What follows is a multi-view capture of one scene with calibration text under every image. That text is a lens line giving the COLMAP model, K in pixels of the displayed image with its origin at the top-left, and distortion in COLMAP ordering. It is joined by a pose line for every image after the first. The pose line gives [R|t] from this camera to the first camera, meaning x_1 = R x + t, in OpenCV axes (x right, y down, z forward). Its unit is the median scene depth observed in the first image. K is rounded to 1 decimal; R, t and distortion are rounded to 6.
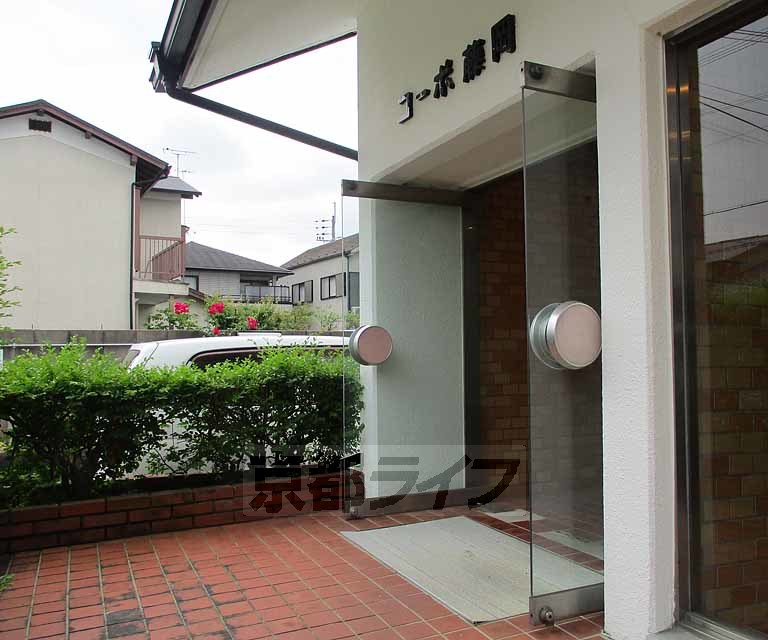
lens RADIAL K [[649.8, 0, 402.1], [0, 649.8, 320.1], [0, 0, 1]] dist [0.002470, -0.001555]
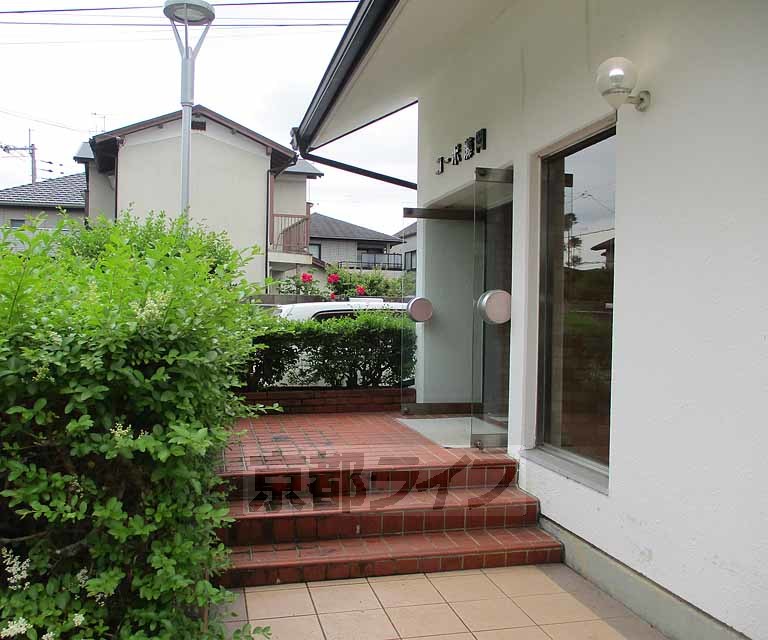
lens RADIAL K [[649.8, 0, 402.1], [0, 649.8, 320.1], [0, 0, 1]] dist [0.002470, -0.001555]
pose [[0.983730, 0.025595, -0.177819, 0.141624], [-0.015834, 0.998300, 0.056094, -0.018668], [0.178953, -0.052366, 0.982463, -0.431453]]
